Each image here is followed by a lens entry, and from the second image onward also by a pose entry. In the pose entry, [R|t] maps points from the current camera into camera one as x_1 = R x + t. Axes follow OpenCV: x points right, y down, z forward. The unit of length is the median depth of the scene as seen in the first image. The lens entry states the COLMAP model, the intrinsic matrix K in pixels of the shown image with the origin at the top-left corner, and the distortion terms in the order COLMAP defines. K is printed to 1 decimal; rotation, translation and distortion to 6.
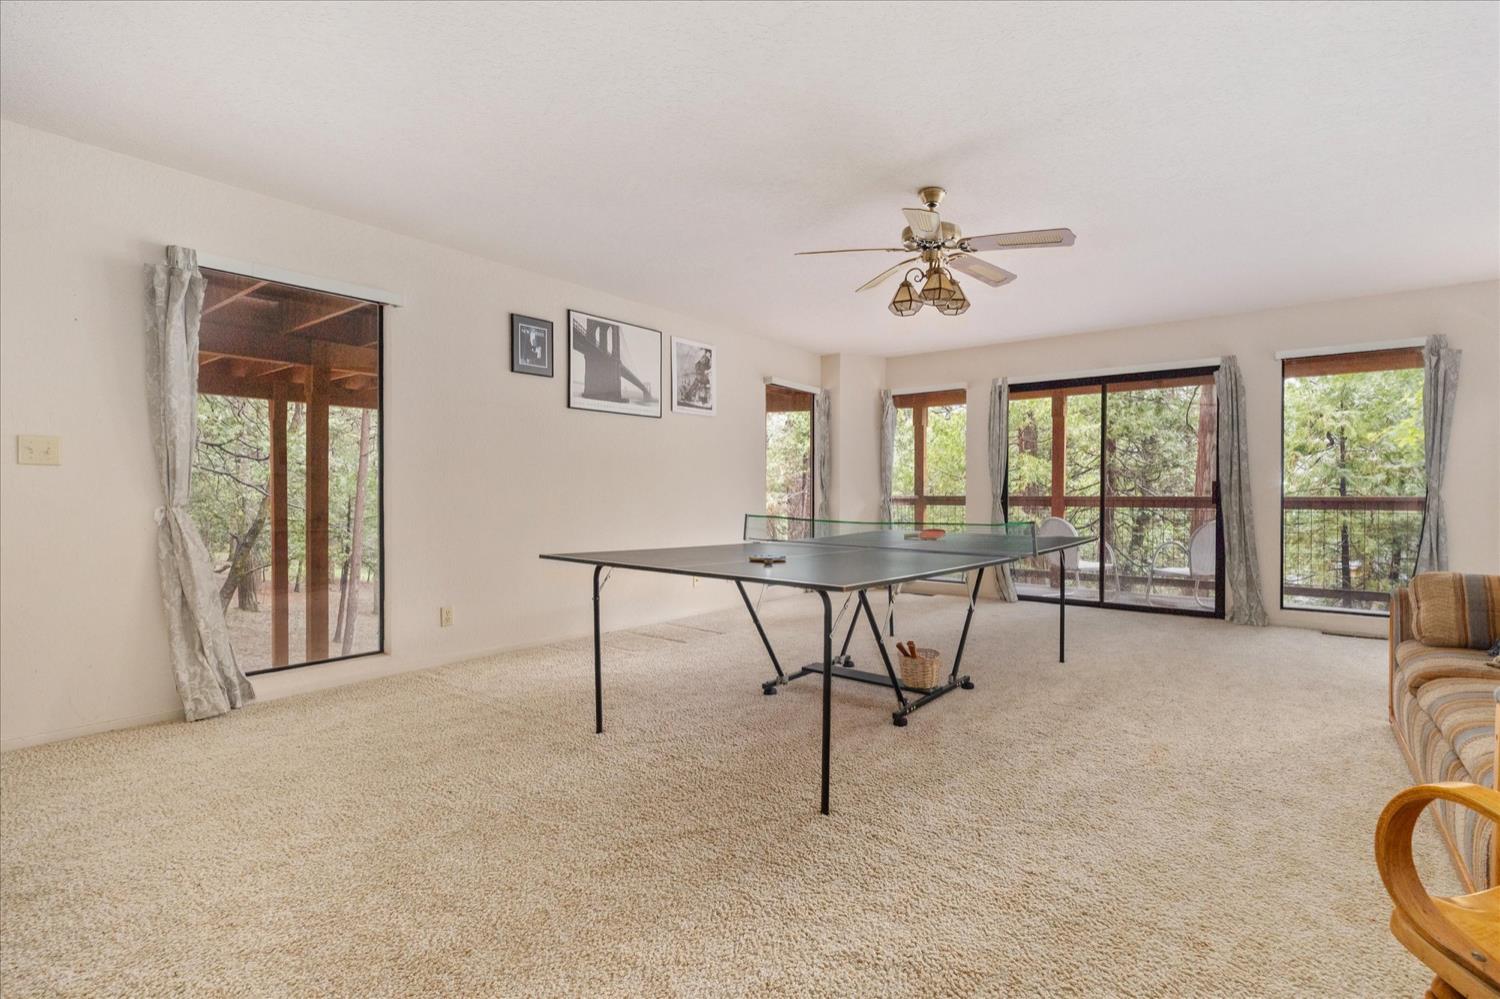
lens RADIAL K [[679.2, 0, 761.1], [0, 679.2, 494.1], [0, 0, 1]] dist [-0.001406, -0.001877]
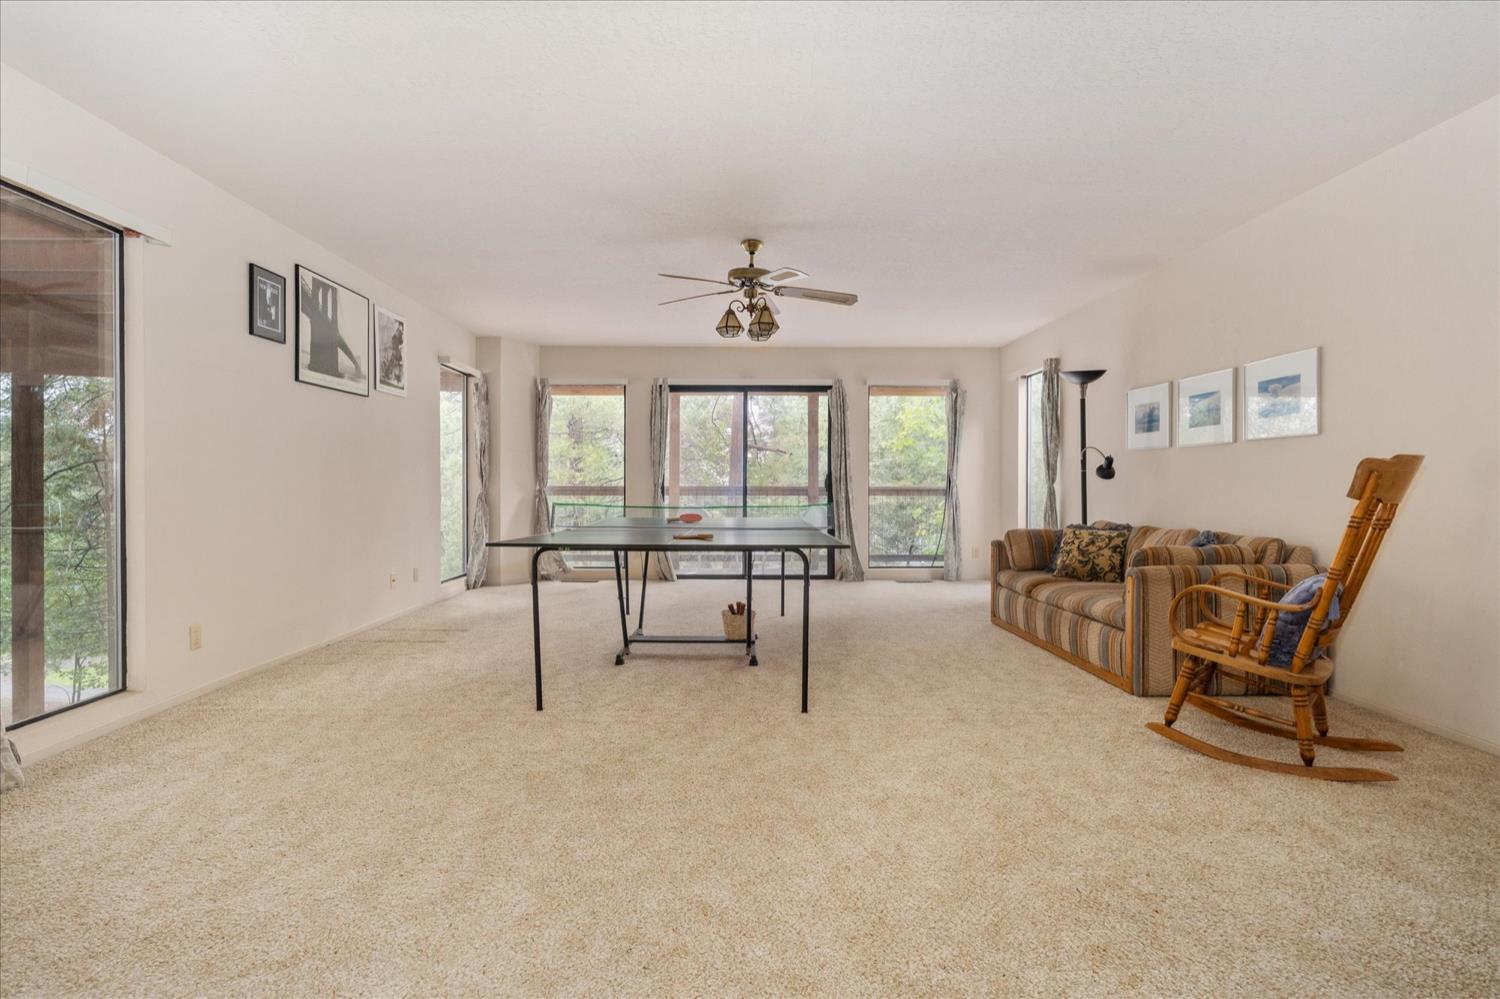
lens RADIAL K [[775.2, 0, 703.7], [0, 775.2, 491.1], [0, 0, 1]] dist [-0.007365, 0.000027]
pose [[0.808965, -0.005336, 0.587833, -0.419173], [0.000226, 0.999962, 0.008766, 0.000482], [-0.587857, -0.006958, 0.808935, -0.067052]]
